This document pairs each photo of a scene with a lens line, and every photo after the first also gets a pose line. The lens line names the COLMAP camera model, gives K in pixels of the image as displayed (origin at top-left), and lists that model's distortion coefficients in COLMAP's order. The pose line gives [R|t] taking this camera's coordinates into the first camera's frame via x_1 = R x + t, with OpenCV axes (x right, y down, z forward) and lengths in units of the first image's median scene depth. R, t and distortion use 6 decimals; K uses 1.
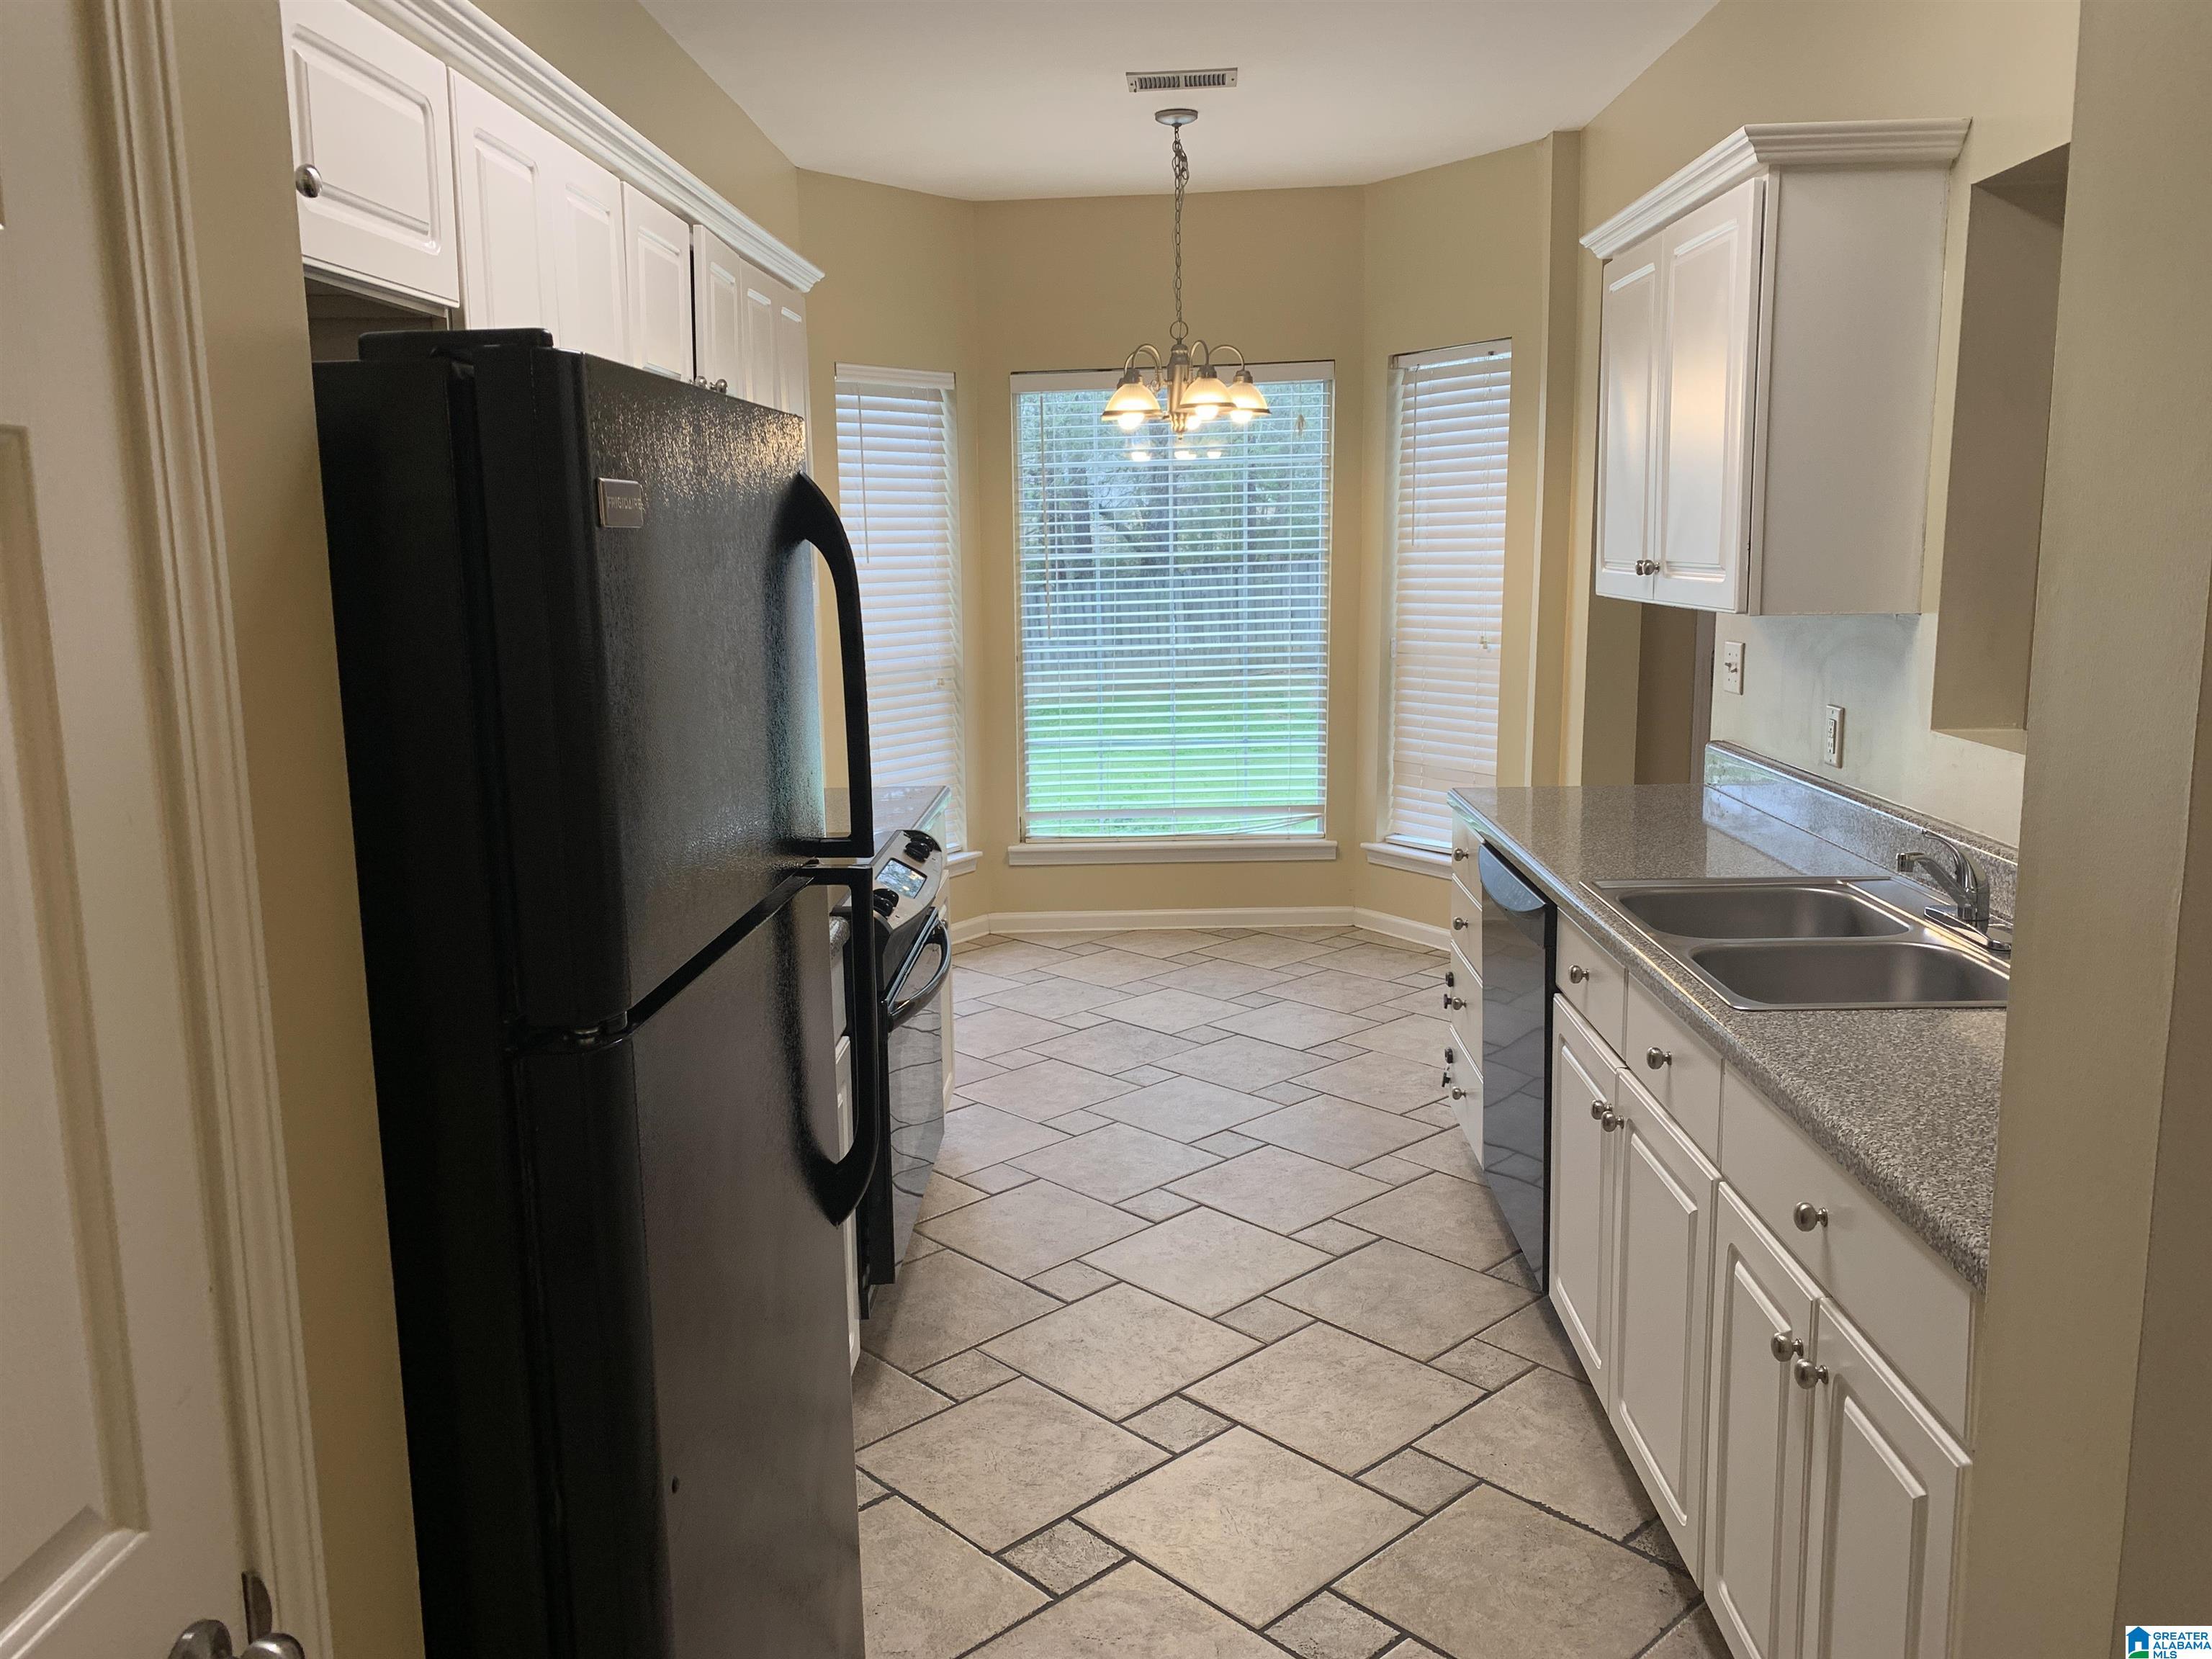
lens RADIAL K [[1711.6, 0, 1114.7], [0, 1711.6, 818.7], [0, 0, 1]] dist [0.061004, -0.062453]
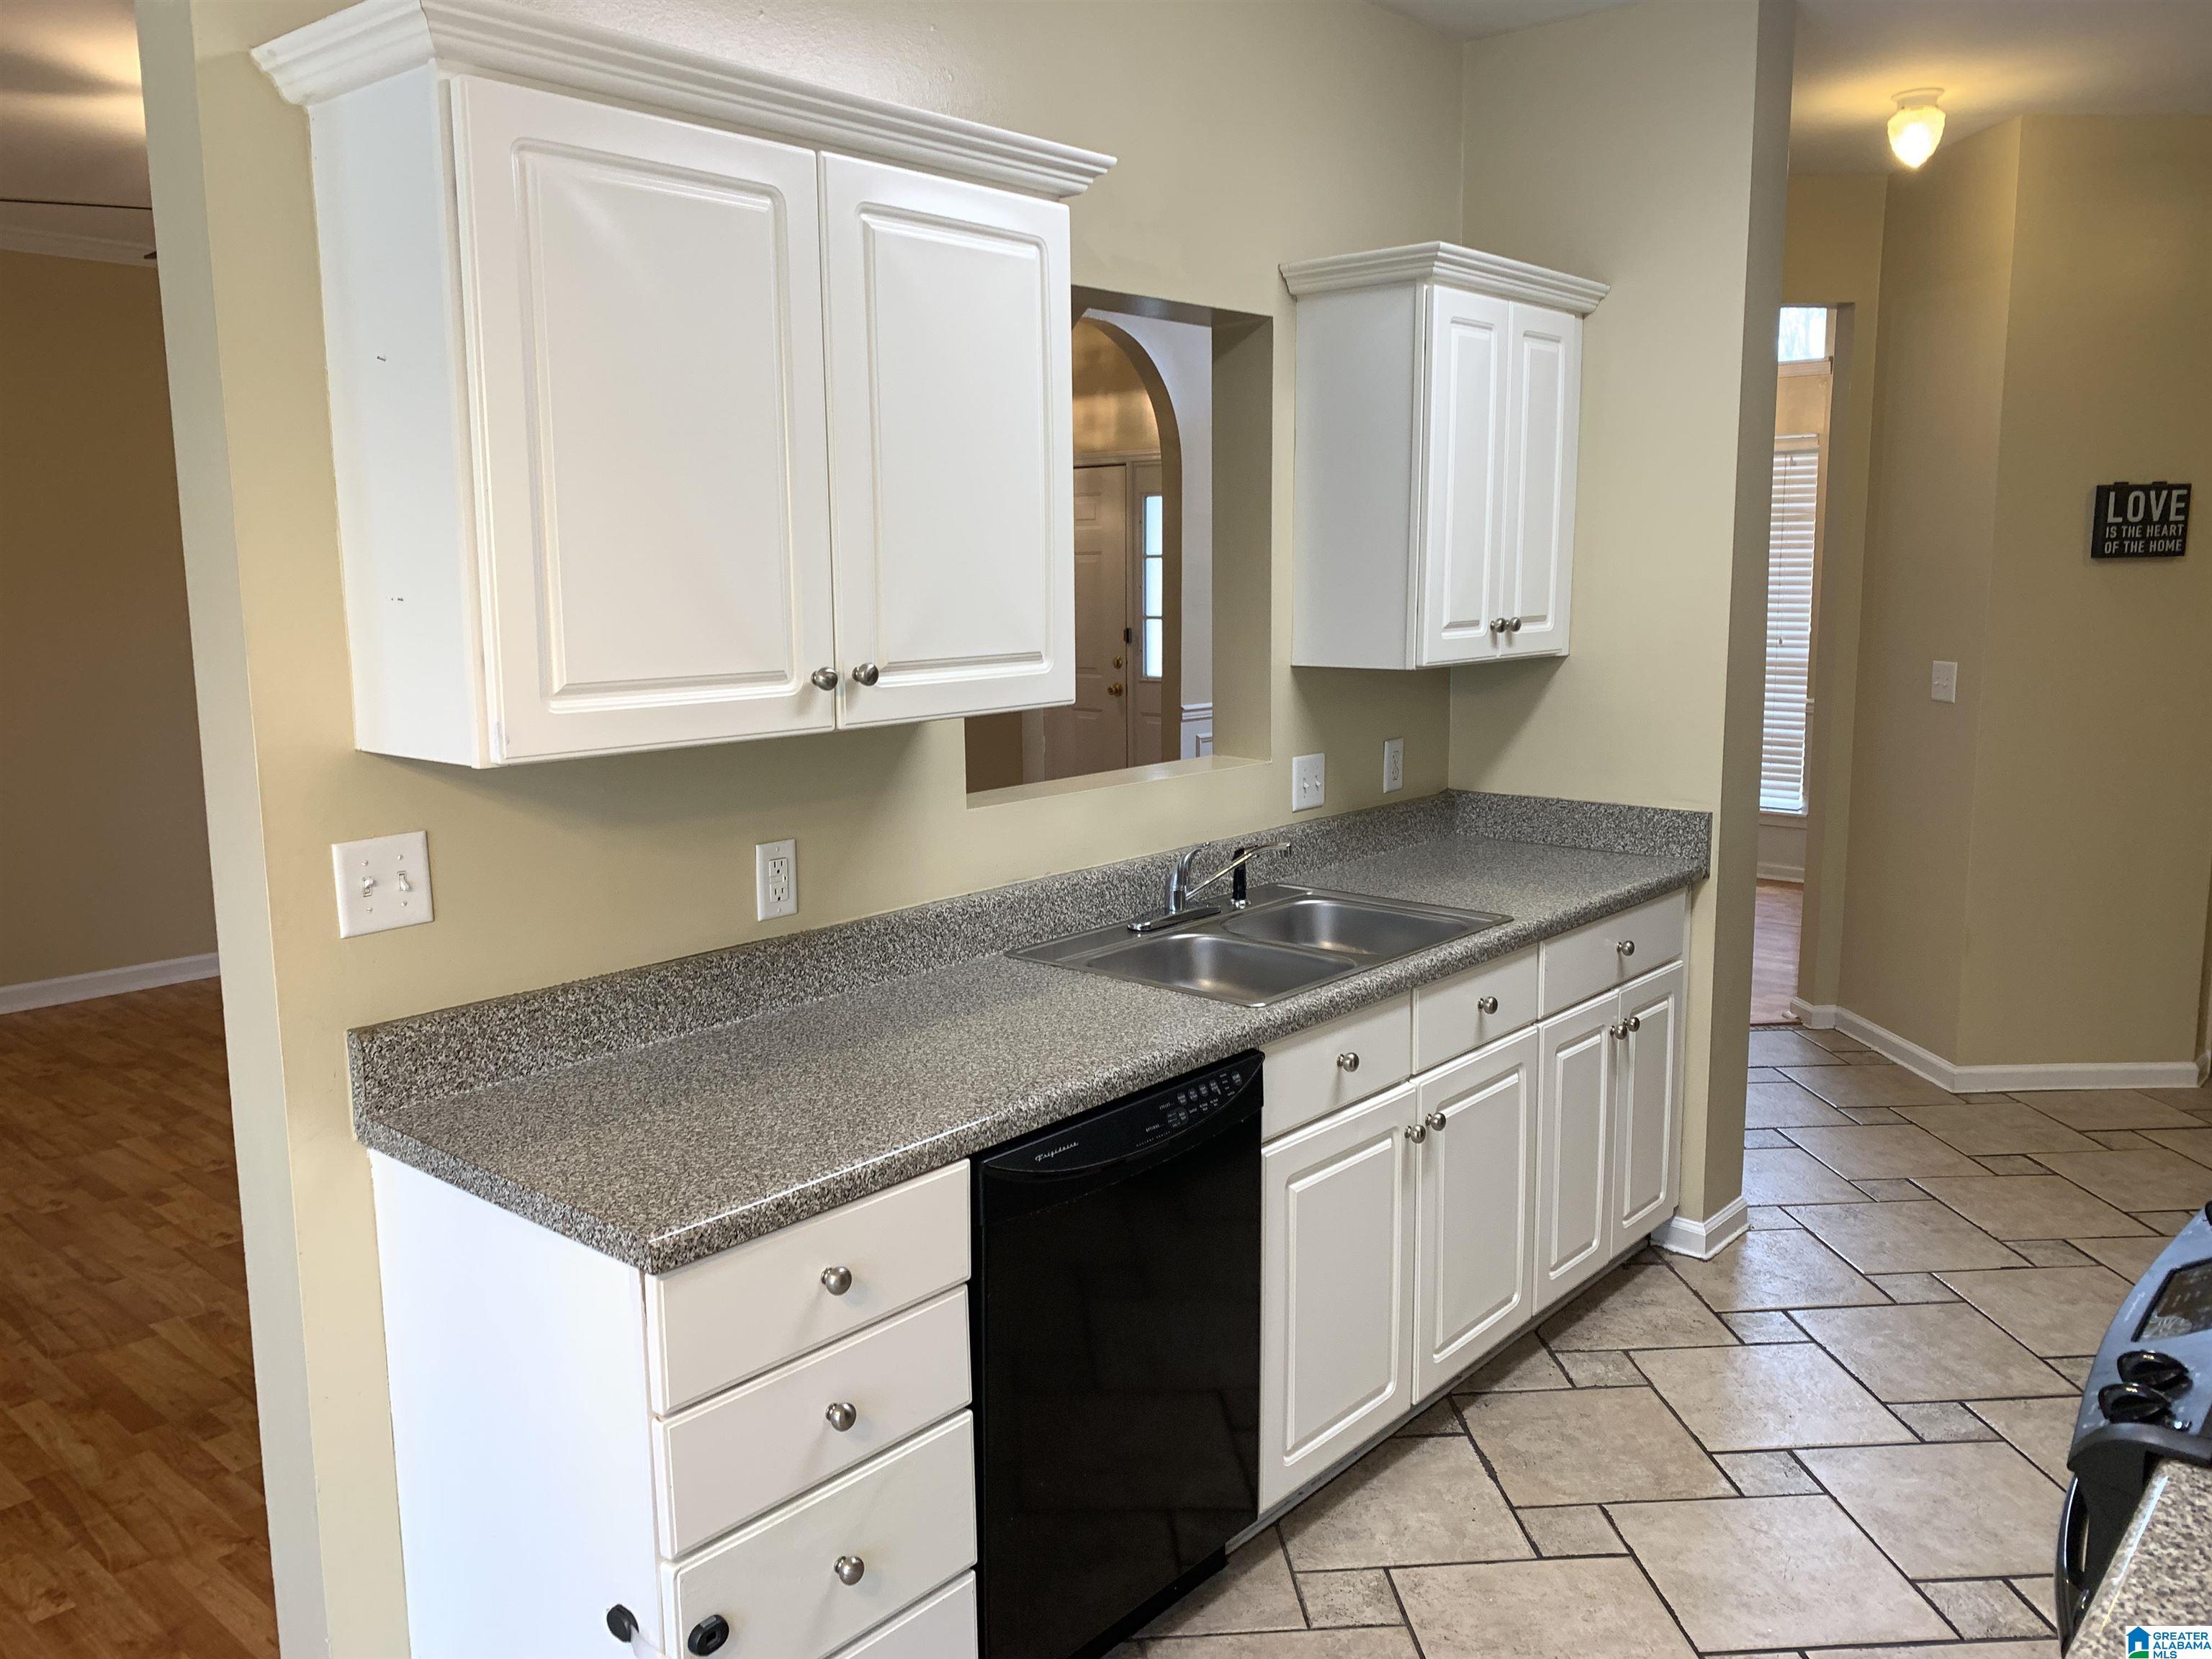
lens RADIAL K [[1711.6, 0, 1114.7], [0, 1711.6, 818.7], [0, 0, 1]] dist [0.061004, -0.062453]
pose [[-0.776545, -0.060931, 0.627108, -0.231540], [0.135277, 0.955978, 0.260397, -0.317758], [-0.615368, 0.287044, -0.734117, 1.849933]]
